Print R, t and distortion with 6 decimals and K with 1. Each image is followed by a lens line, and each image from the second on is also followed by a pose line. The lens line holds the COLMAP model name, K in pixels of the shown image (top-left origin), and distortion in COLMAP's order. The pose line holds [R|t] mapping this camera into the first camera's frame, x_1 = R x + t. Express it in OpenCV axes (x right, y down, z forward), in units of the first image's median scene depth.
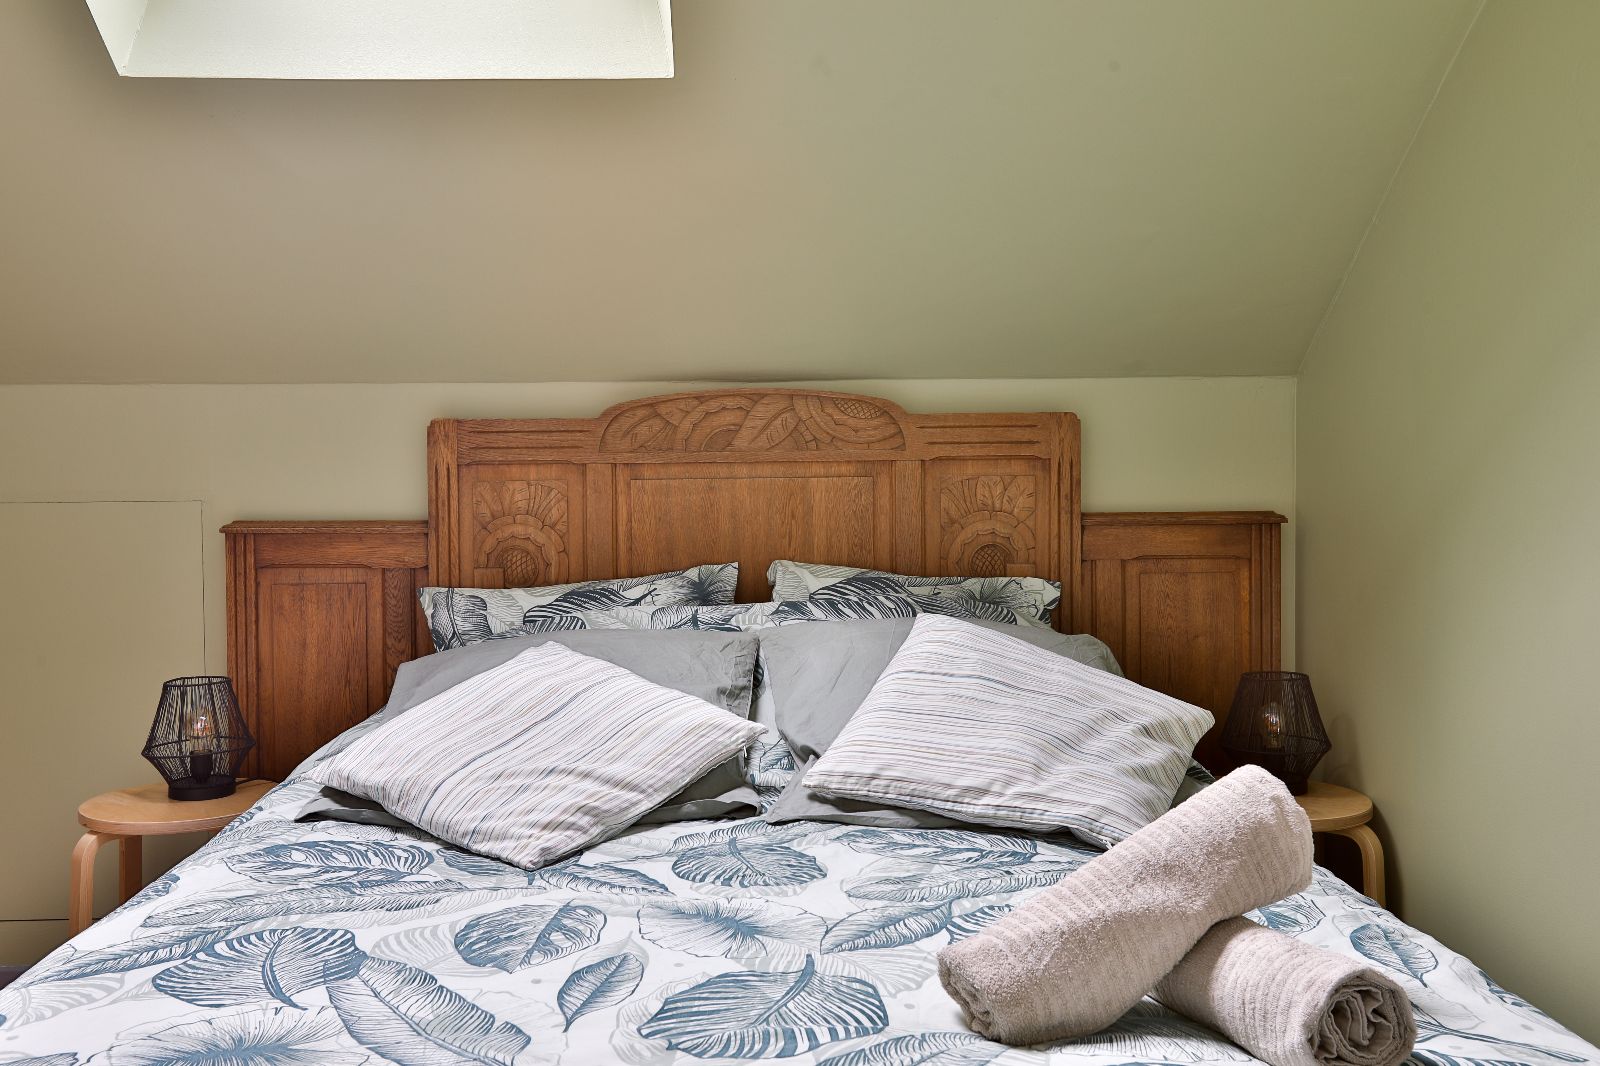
lens RADIAL K [[1459.1, 0, 800.0], [0, 1459.1, 533.0], [0, 0, 1]] dist [-0.000500, 0.027841]
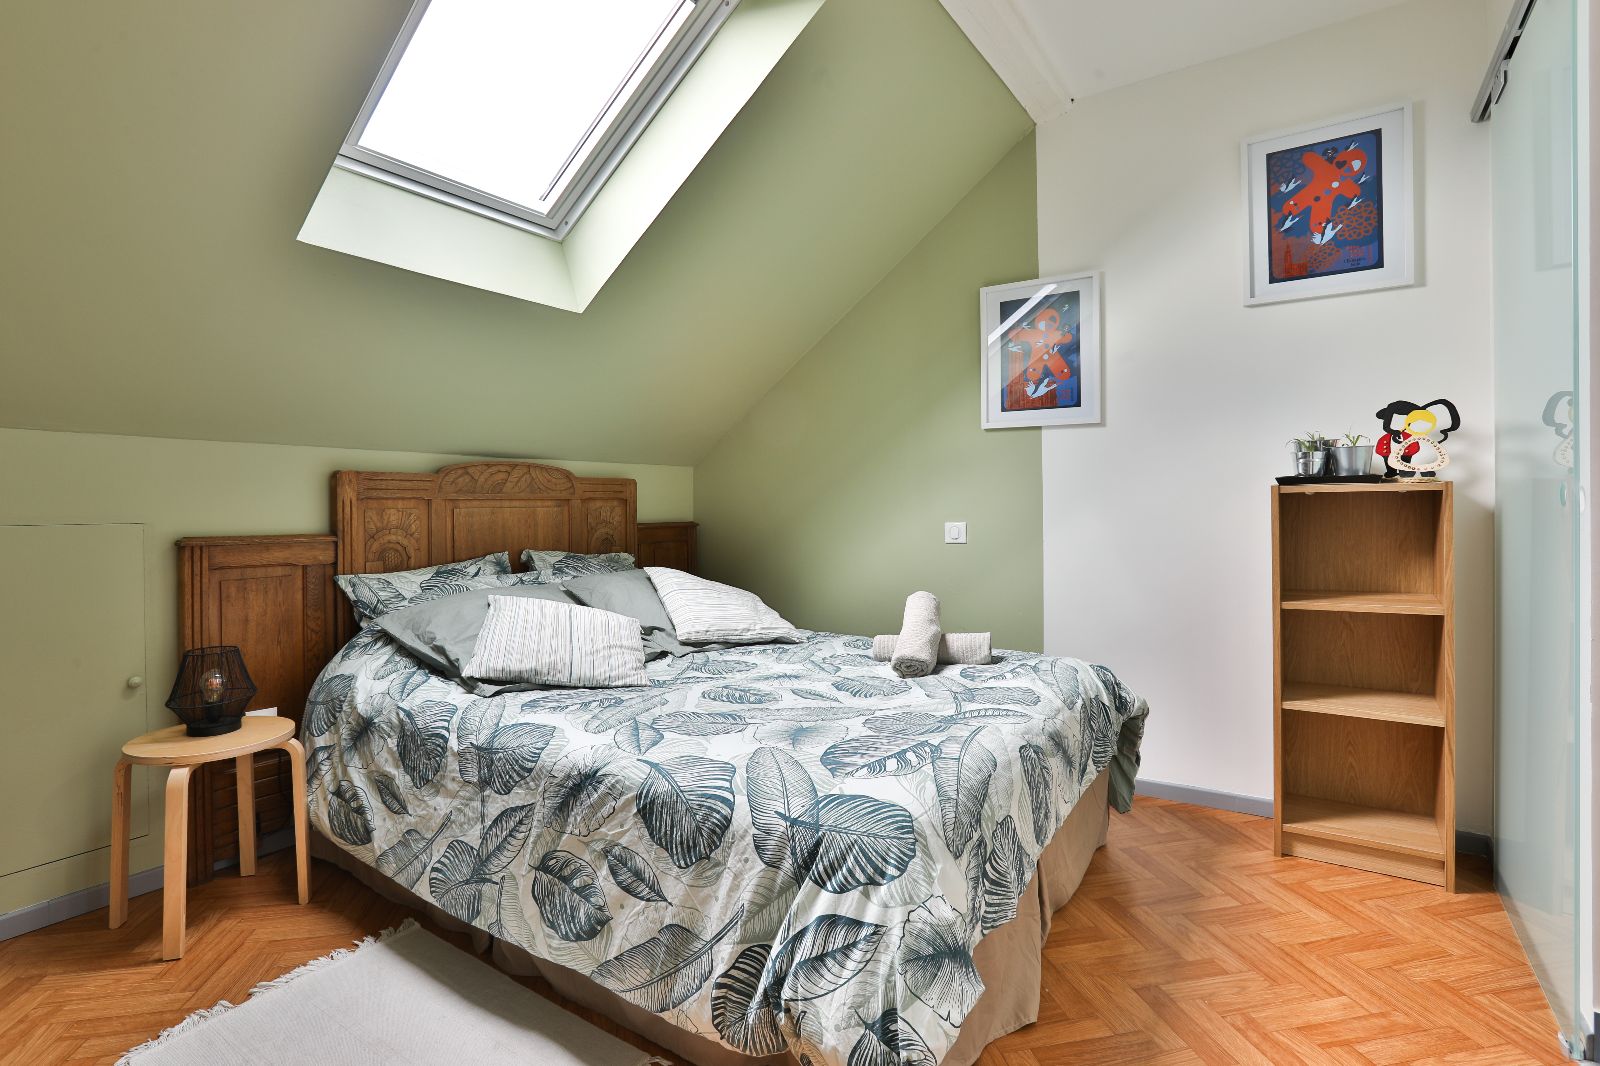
lens RADIAL K [[768.8, 0, 804.0], [0, 768.8, 509.2], [0, 0, 1]] dist [-0.000029, 0.000153]
pose [[0.578532, 0.001064, 0.815659, -0.647043], [0.033047, 0.999147, -0.024743, 0.002524], [-0.814990, 0.041270, 0.578003, 0.095824]]
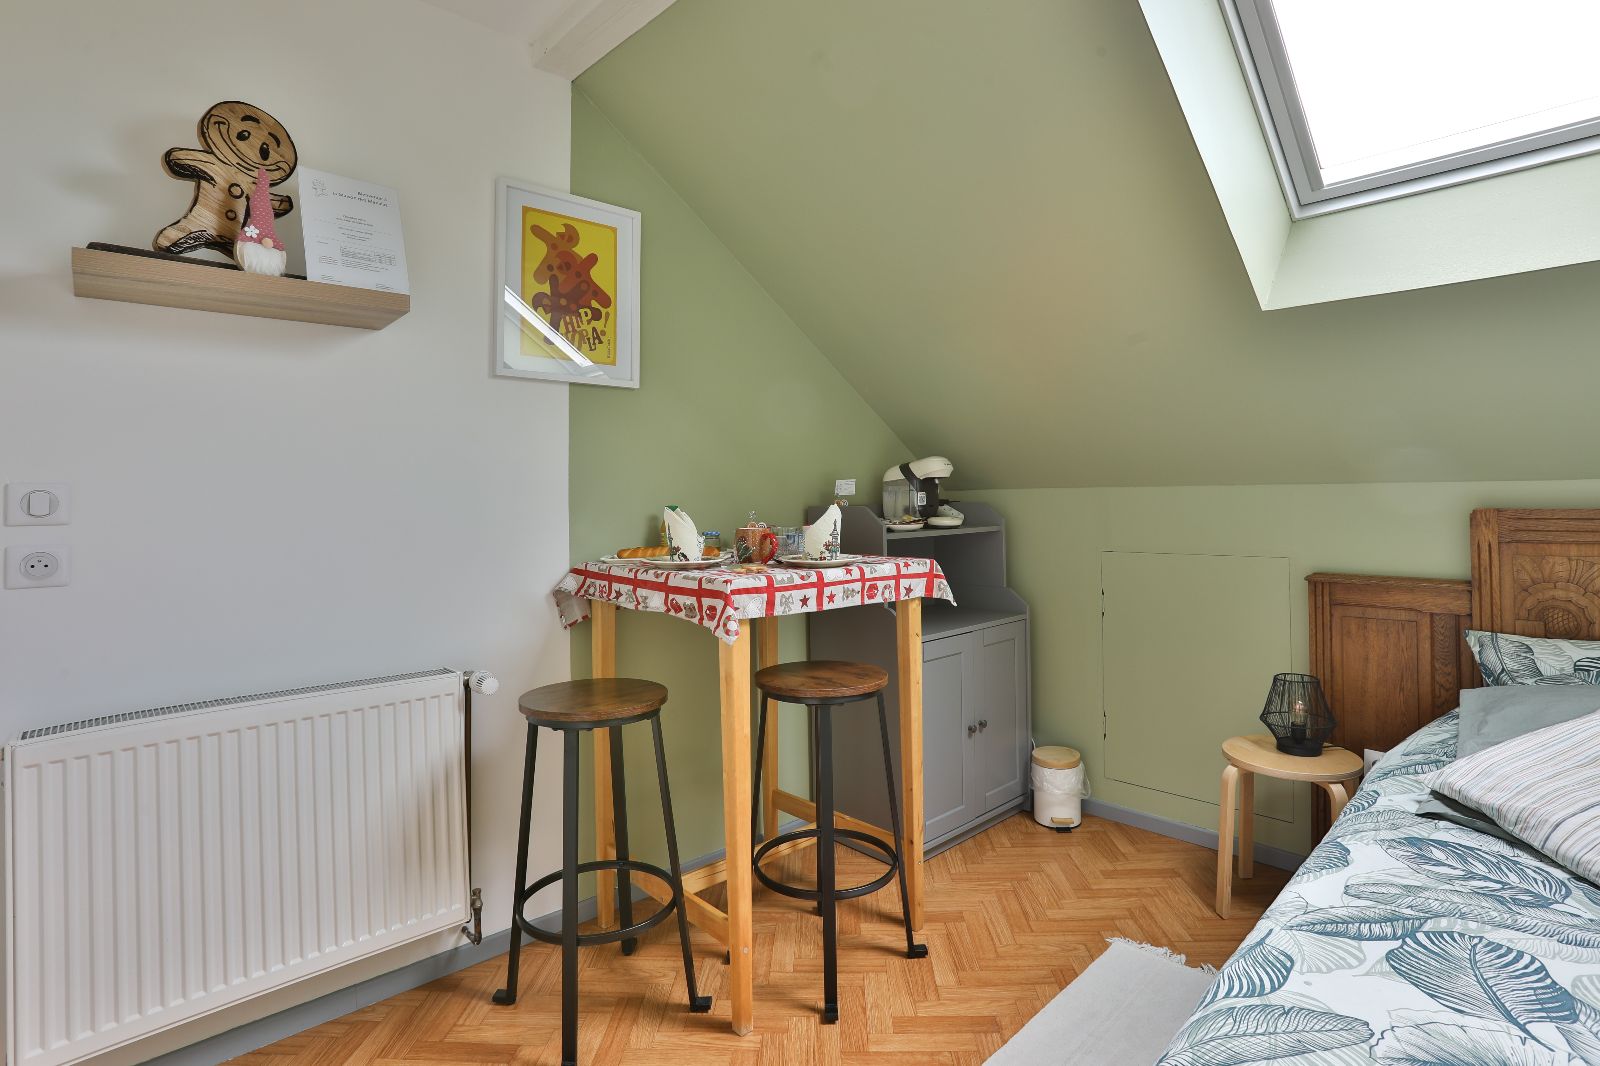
lens RADIAL K [[817.7, 0, 803.1], [0, 817.7, 477.4], [0, 0, 1]] dist [-0.038844, 0.020632]
pose [[0.679378, -0.018725, -0.733550, -0.124506], [-0.019519, 0.998859, -0.043574, -0.061901], [0.733529, 0.043921, 0.678238, 0.012179]]
